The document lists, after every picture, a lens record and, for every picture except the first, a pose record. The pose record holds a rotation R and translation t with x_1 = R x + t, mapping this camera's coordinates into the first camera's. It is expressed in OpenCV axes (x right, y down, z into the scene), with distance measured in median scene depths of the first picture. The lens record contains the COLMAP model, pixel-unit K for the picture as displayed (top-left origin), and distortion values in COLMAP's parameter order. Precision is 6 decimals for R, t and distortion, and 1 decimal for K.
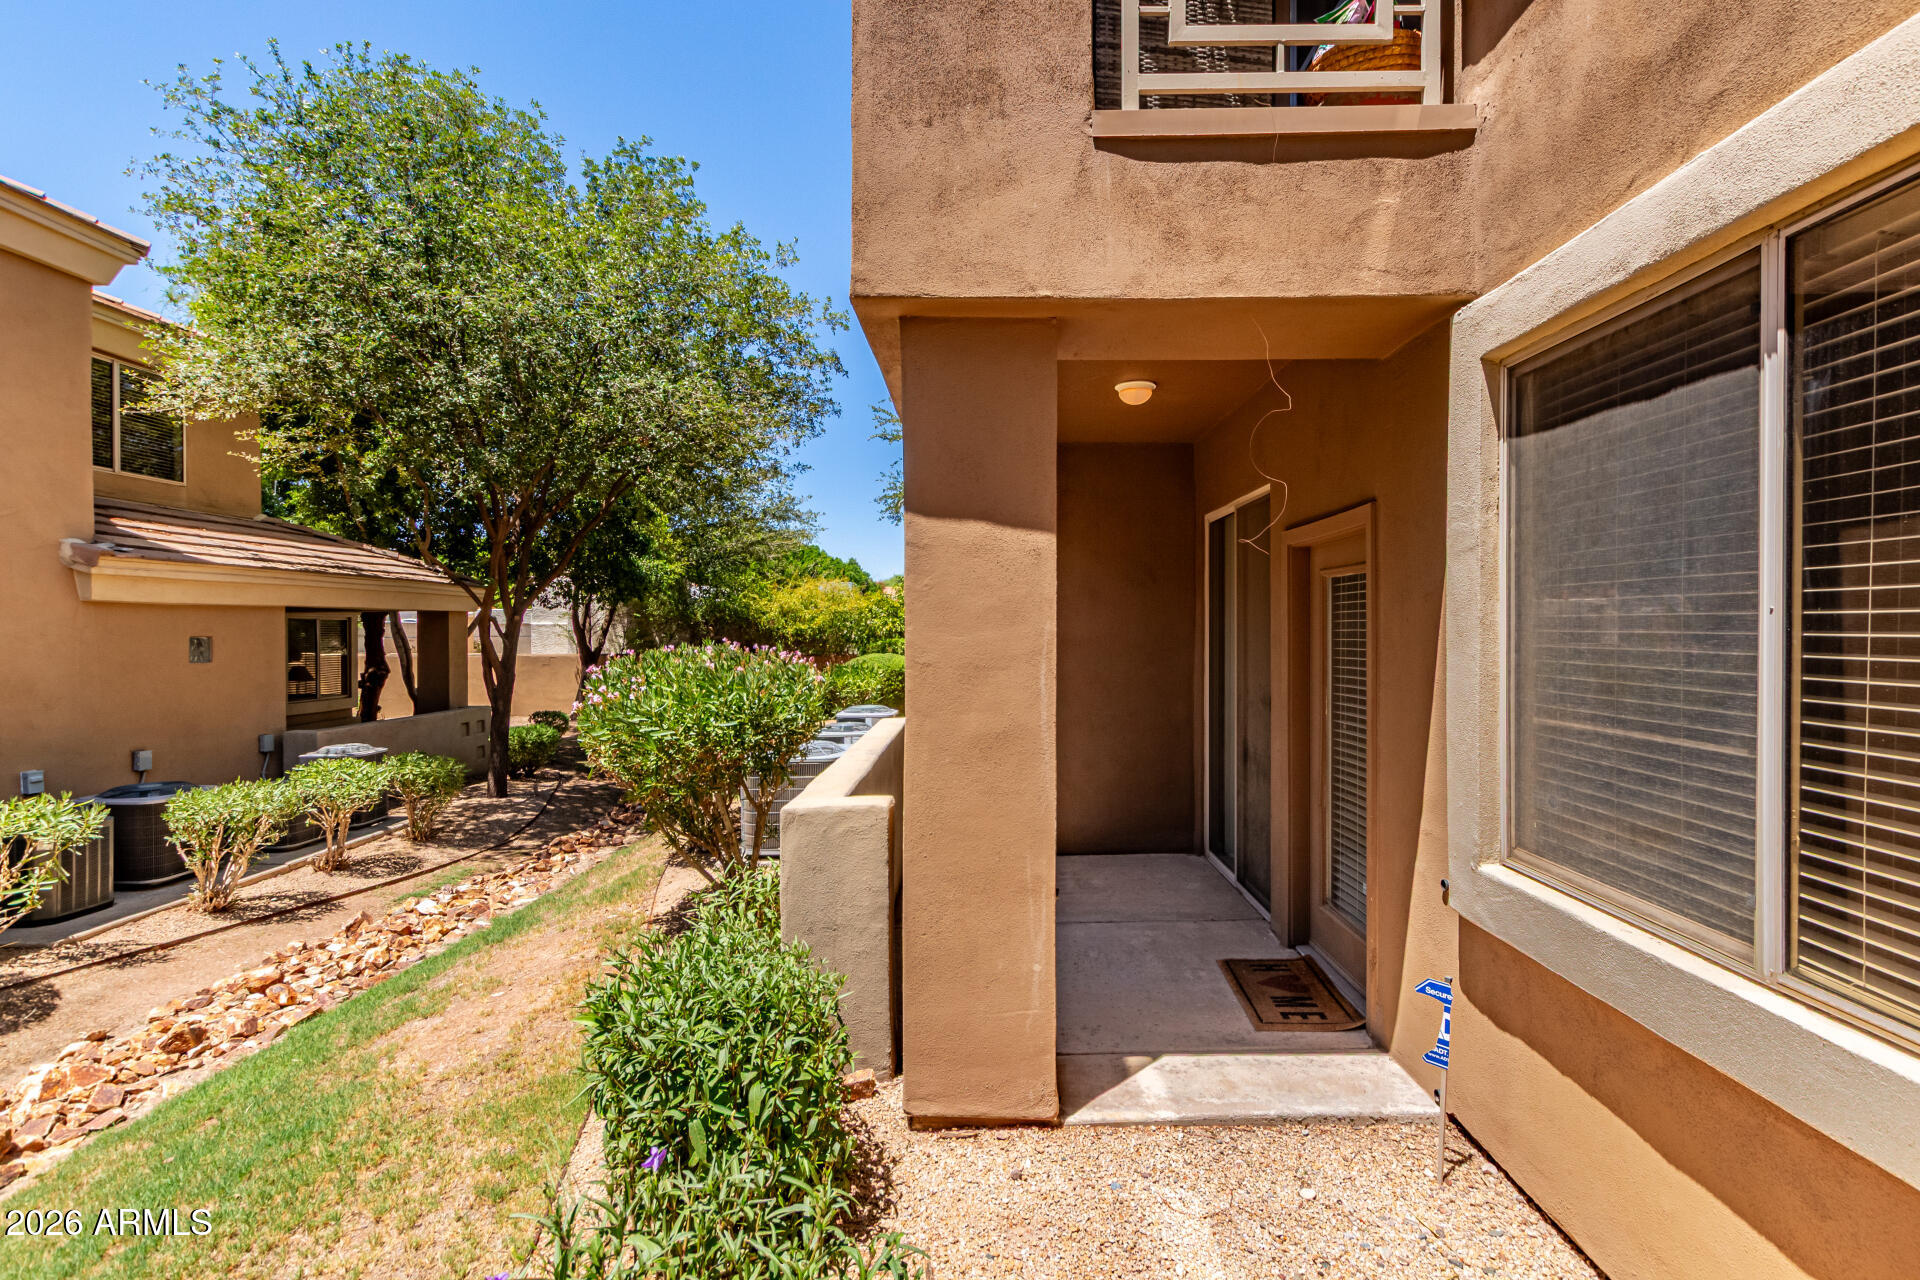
lens RADIAL K [[898.0, 0, 969.2], [0, 898.0, 637.4], [0, 0, 1]] dist [0.006258, 0.000063]
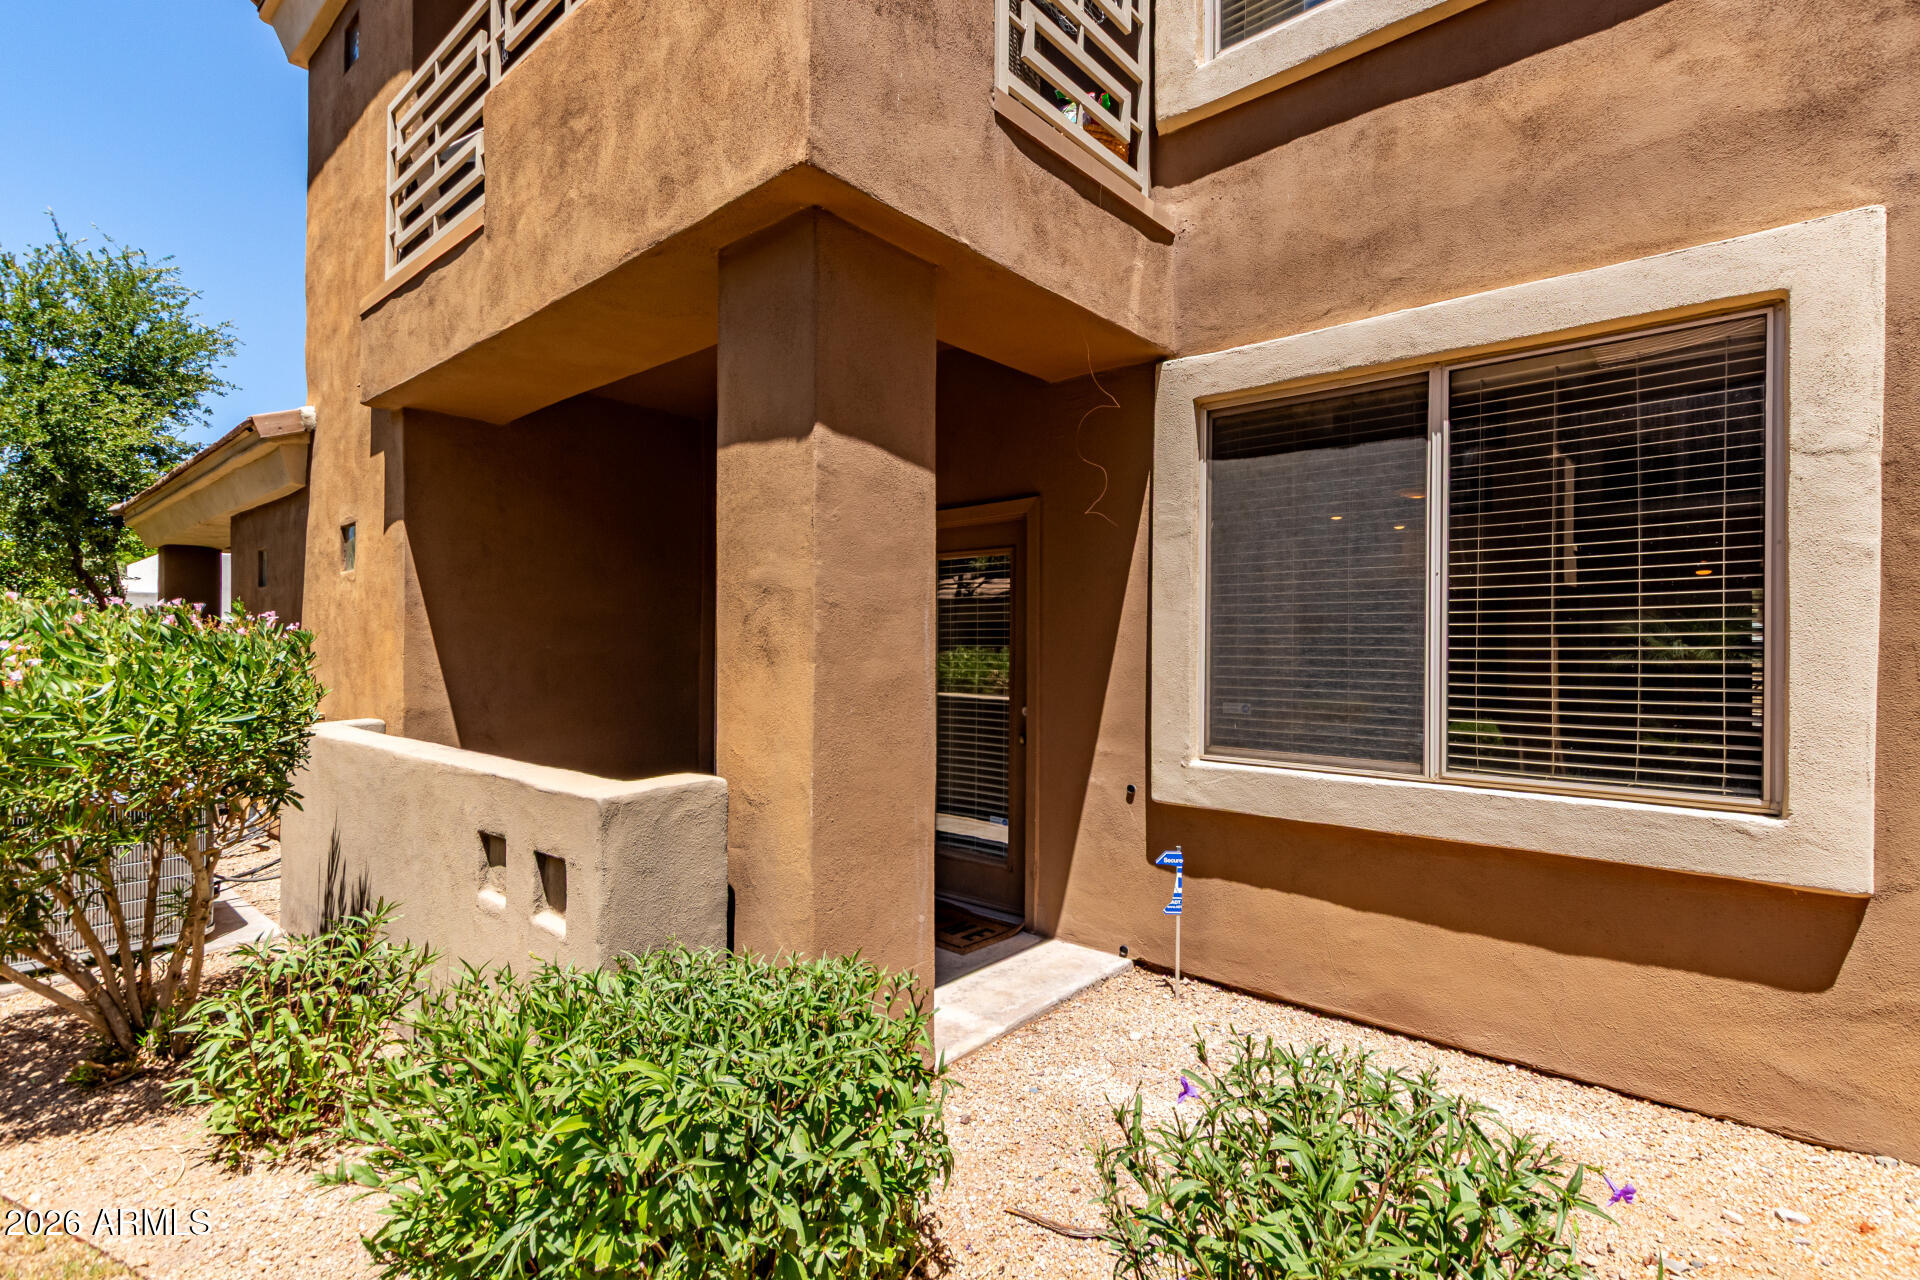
lens RADIAL K [[898.0, 0, 964.9], [0, 898.0, 646.2], [0, 0, 1]] dist [0.006258, 0.000063]
pose [[0.649238, 0.011248, 0.760503, -0.687387], [-0.003099, 0.999921, -0.012144, 0.087222], [-0.760579, 0.005527, 0.649221, 0.346752]]
